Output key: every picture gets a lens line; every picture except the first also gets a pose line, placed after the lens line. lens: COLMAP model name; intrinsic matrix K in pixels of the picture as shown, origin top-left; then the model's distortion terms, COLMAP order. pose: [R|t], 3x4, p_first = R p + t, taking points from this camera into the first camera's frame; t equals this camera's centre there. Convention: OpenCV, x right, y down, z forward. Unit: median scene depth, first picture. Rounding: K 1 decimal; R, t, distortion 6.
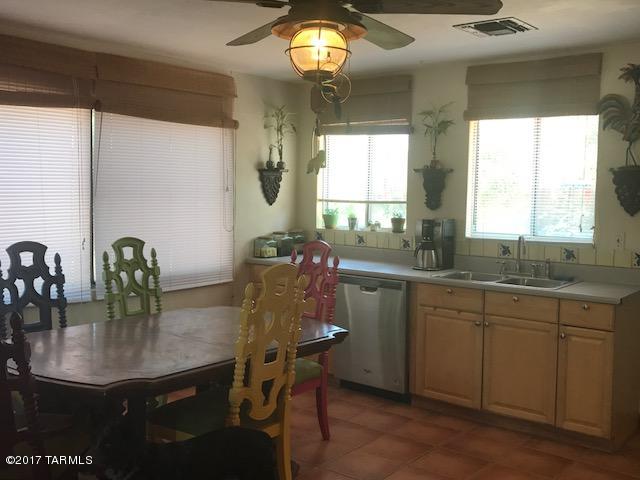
lens RADIAL K [[689.0, 0, 319.2], [0, 689.0, 239.1], [0, 0, 1]] dist [0.068962, 0.000000]
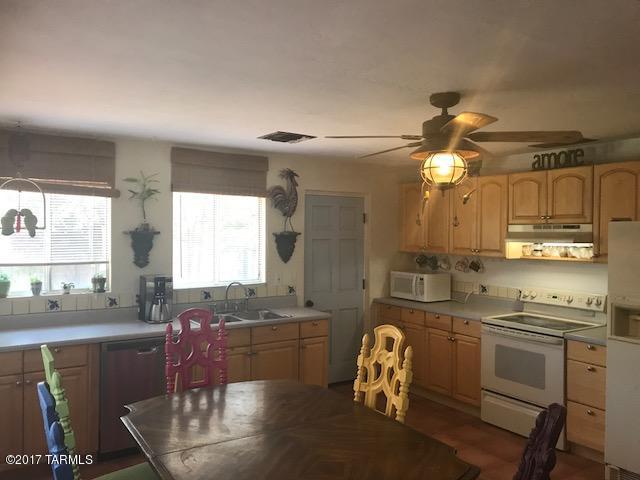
lens RADIAL K [[520.7, 0, 322.0], [0, 520.7, 241.5], [0, 0, 1]] dist [0.034674, -0.047910]
pose [[0.306818, -0.006024, 0.951749, -0.549845], [0.085565, 0.996105, -0.021279, -0.041857], [-0.947914, 0.087965, 0.306139, 0.471120]]
